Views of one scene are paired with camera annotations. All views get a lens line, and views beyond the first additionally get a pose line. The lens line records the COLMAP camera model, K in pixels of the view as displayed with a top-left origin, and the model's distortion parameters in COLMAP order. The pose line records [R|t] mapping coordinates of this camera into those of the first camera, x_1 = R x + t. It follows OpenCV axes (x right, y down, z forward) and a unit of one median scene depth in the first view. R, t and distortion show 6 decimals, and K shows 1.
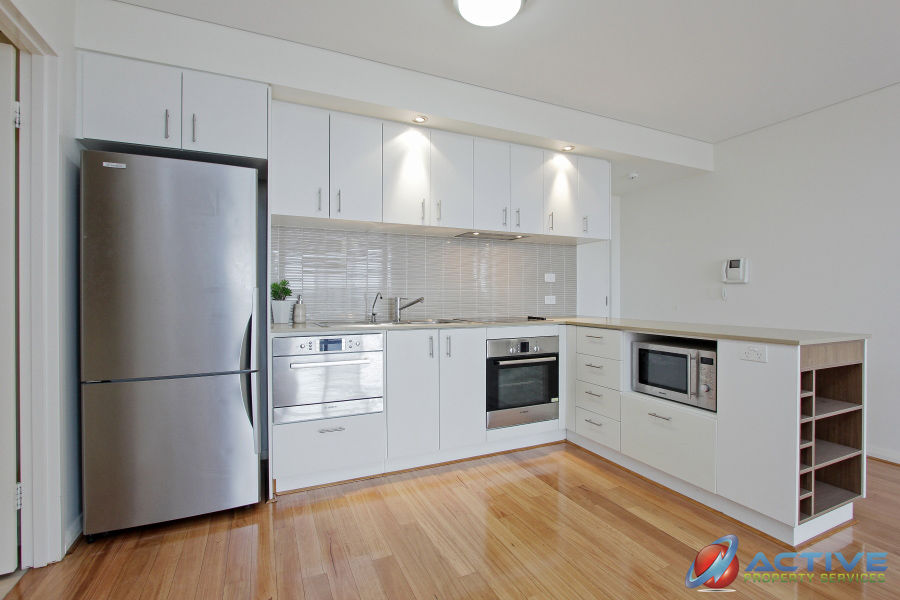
lens RADIAL K [[413.4, 0, 451.9], [0, 413.4, 296.6], [0, 0, 1]] dist [-0.010452, -0.001492]
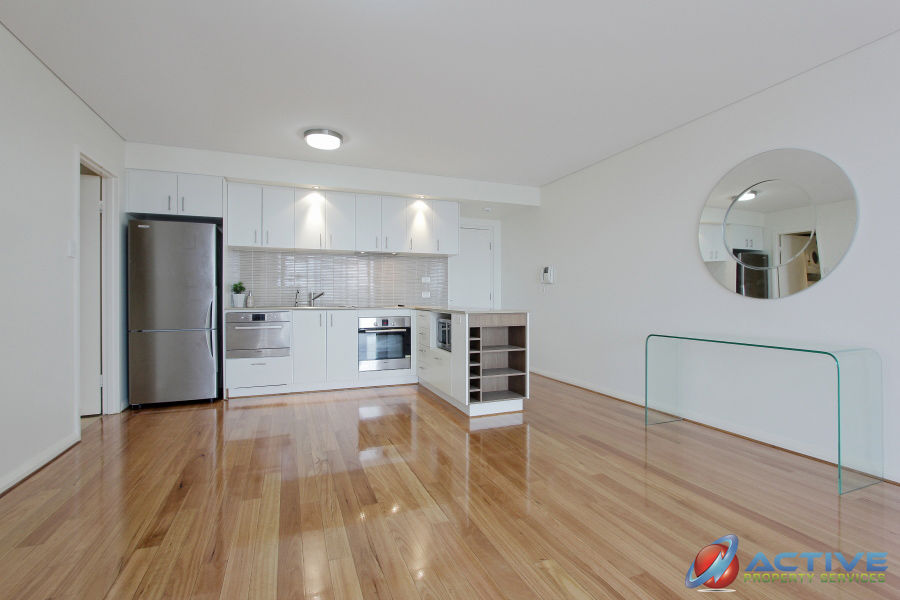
lens RADIAL K [[413.4, 0, 449.0], [0, 413.4, 299.9], [0, 0, 1]] dist [-0.010452, -0.001492]
pose [[0.998276, 0.000009, -0.058692, 0.565356], [0.000113, 0.999998, 0.002089, 0.031034], [0.058692, -0.002092, 0.998274, -0.663218]]
